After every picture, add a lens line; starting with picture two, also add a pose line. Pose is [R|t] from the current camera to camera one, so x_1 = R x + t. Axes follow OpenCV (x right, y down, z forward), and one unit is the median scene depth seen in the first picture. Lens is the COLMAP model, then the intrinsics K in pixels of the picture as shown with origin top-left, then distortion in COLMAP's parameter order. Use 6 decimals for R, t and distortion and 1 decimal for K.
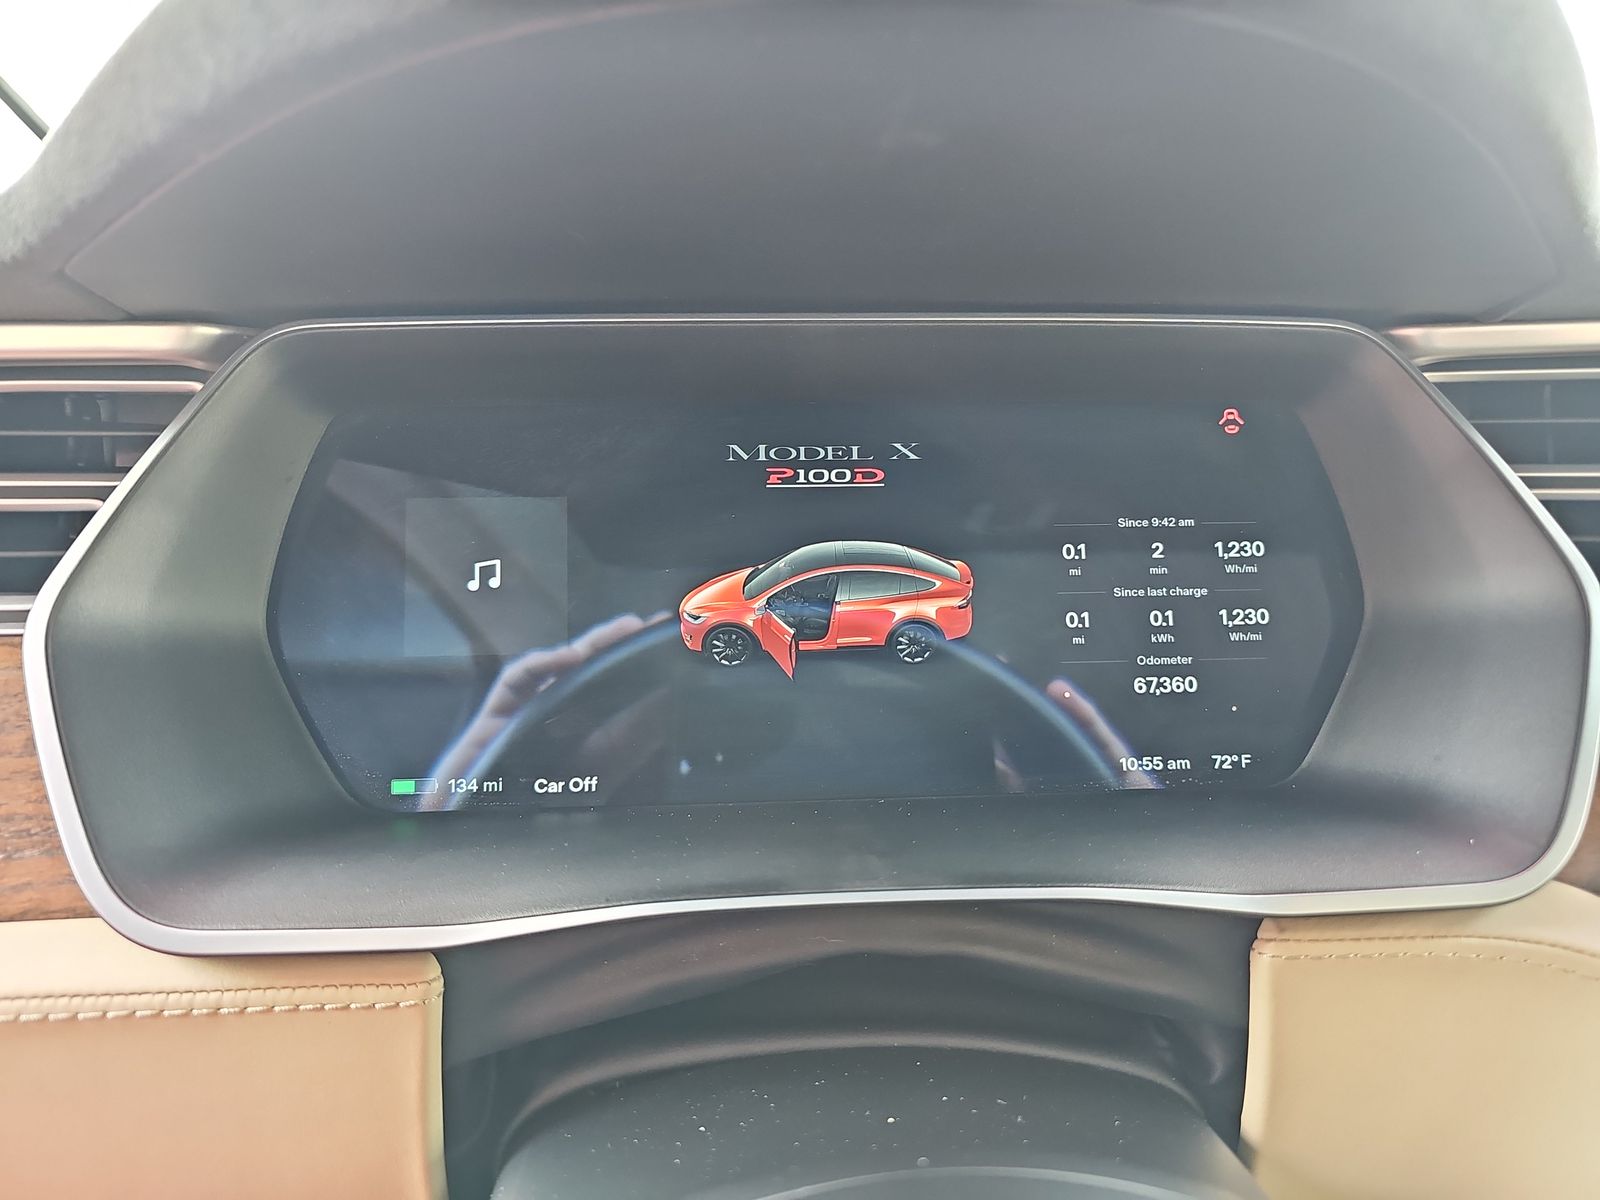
lens RADIAL K [[1047.6, 0, 813.4], [0, 1047.6, 595.8], [0, 0, 1]] dist [0.005896, -0.018095]
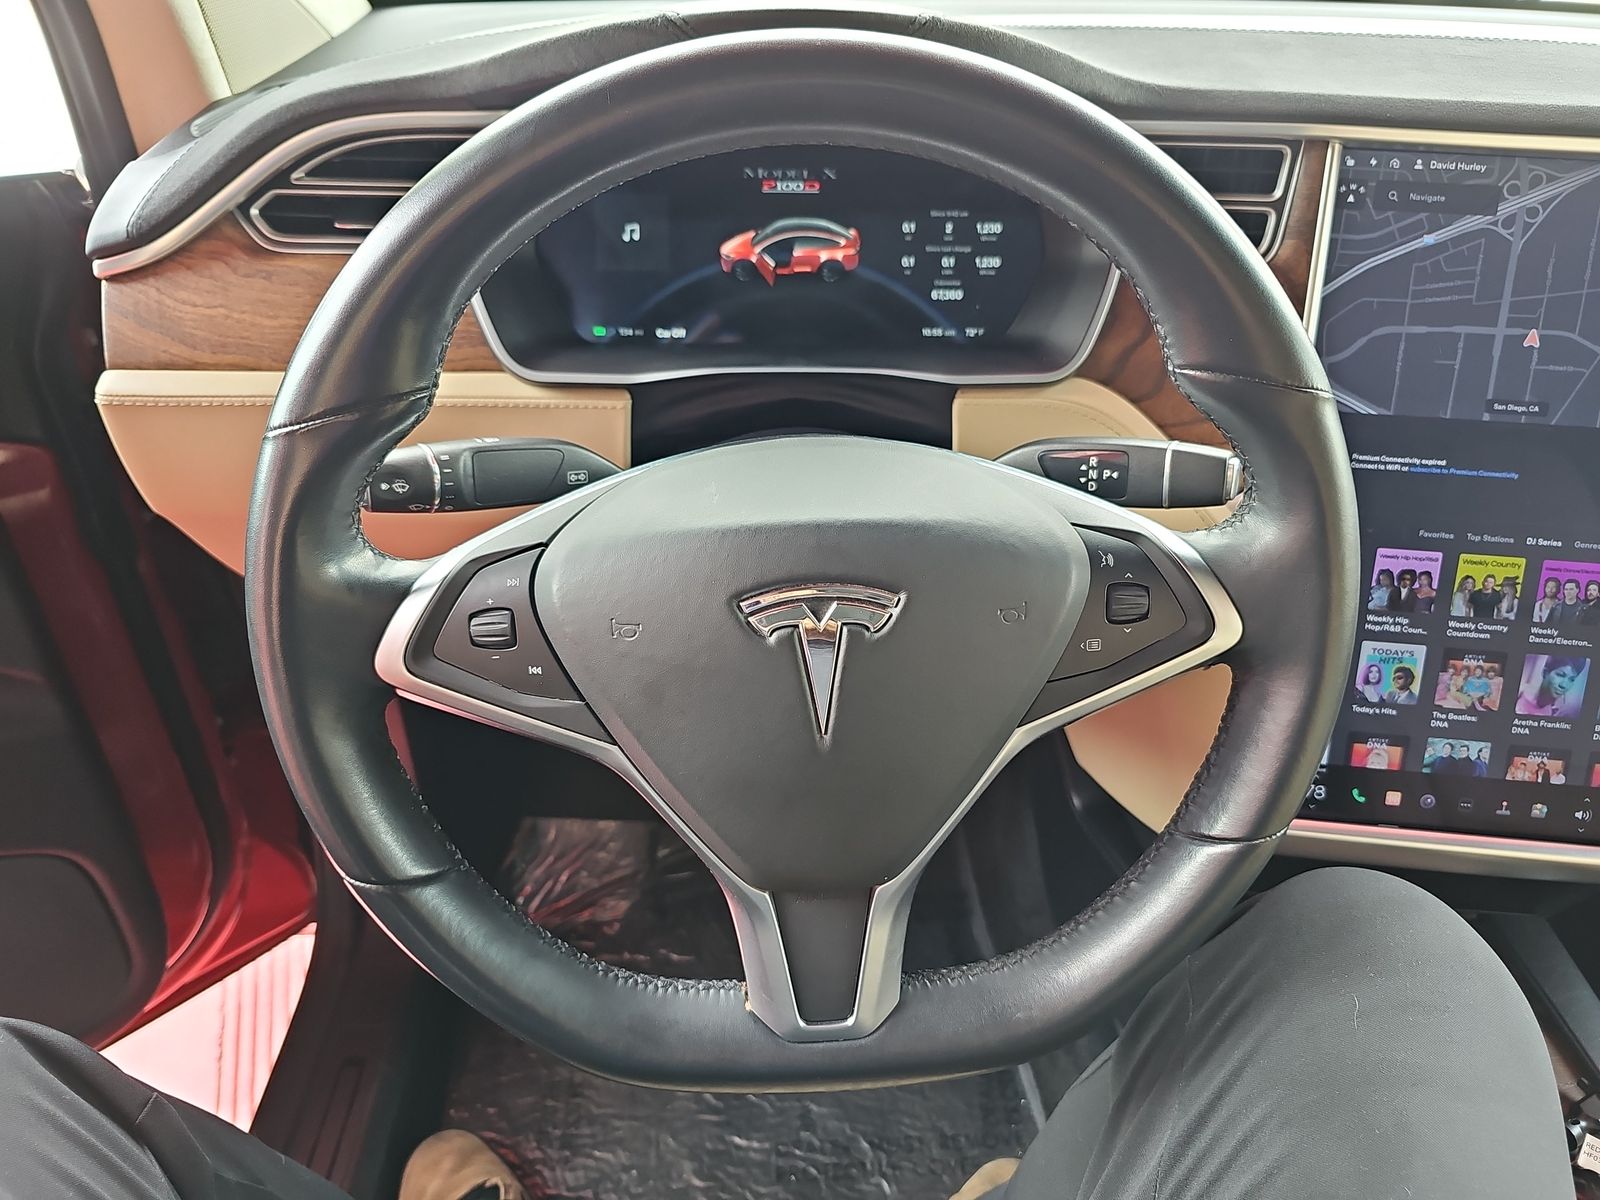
lens RADIAL K [[1047.6, 0, 800.7], [0, 1047.6, 613.7], [0, 0, 1]] dist [0.005896, -0.018095]
pose [[0.998816, 0.036092, -0.032621, 0.130300], [-0.023859, 0.947762, 0.318084, 0.028544], [0.042398, -0.316929, 0.947501, -1.243665]]
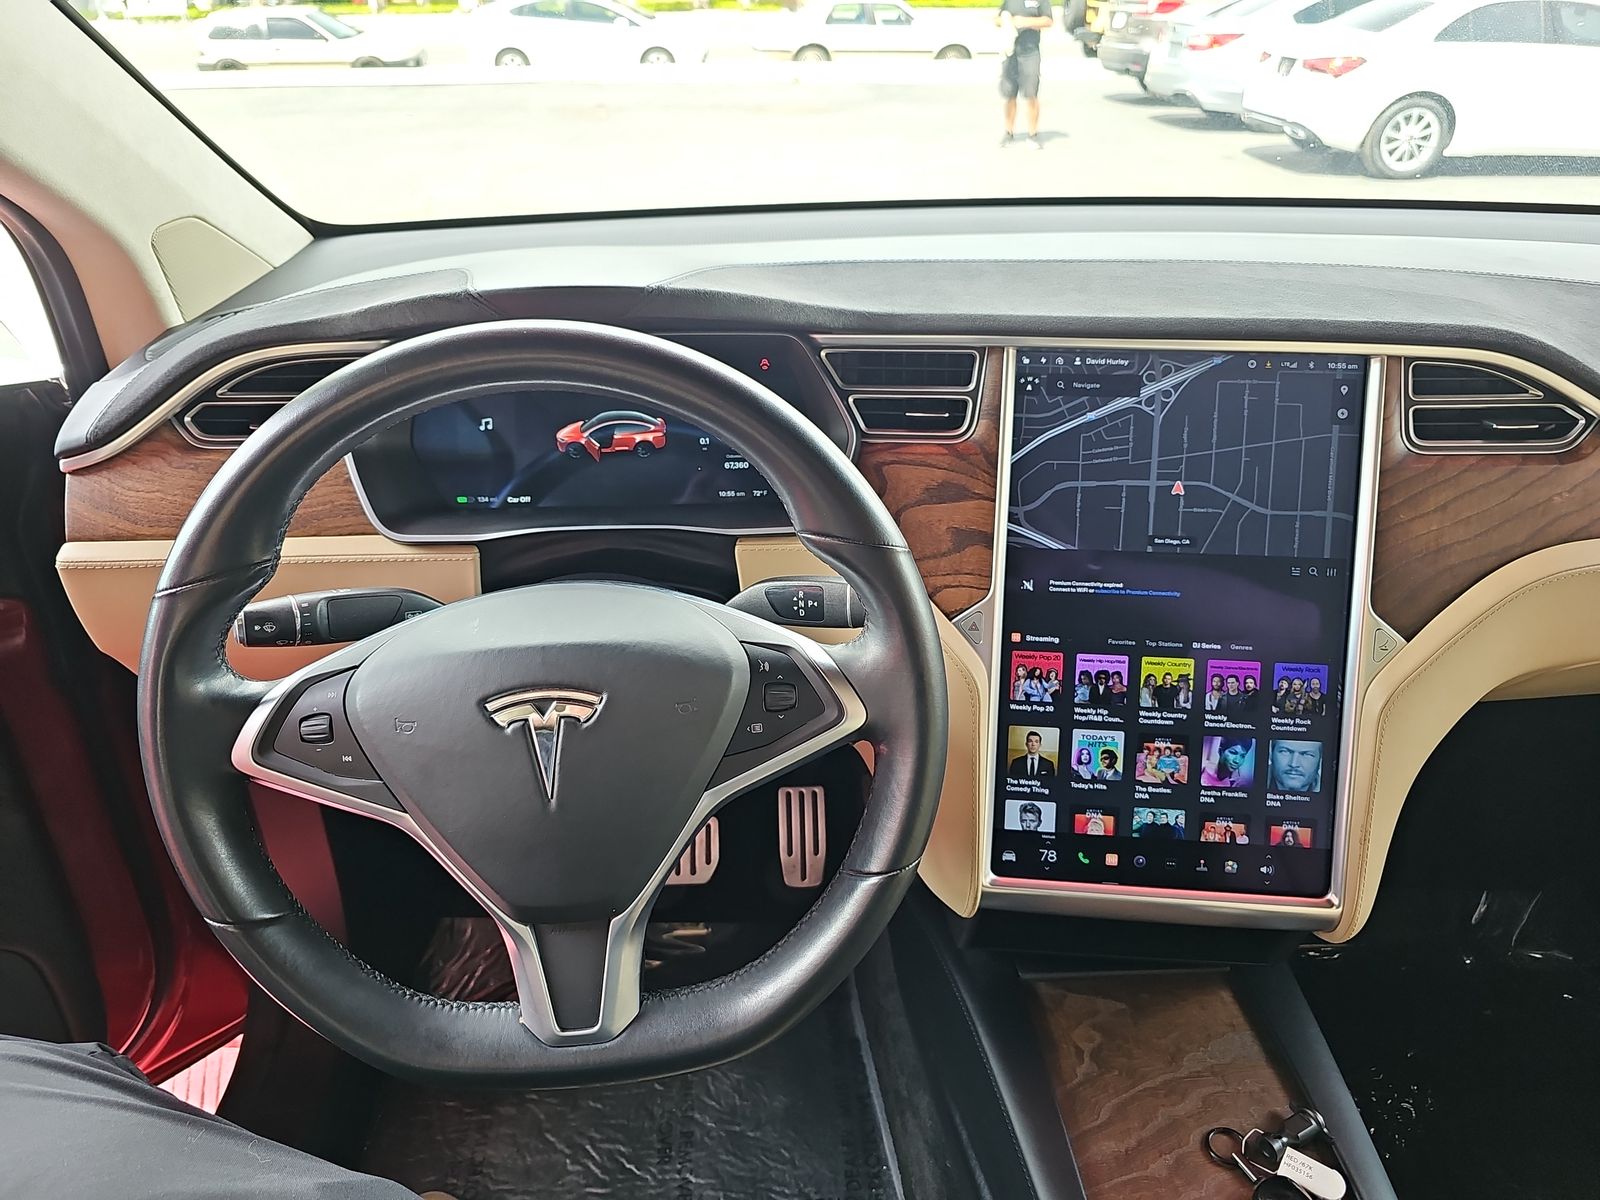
lens RADIAL K [[1047.6, 0, 807.0], [0, 1047.6, 604.9], [0, 0, 1]] dist [0.005896, -0.018095]
pose [[0.999486, 0.005290, -0.031625, 0.606647], [0.001039, 0.980431, 0.196858, -0.093337], [0.032048, -0.196790, 0.979922, -1.730273]]
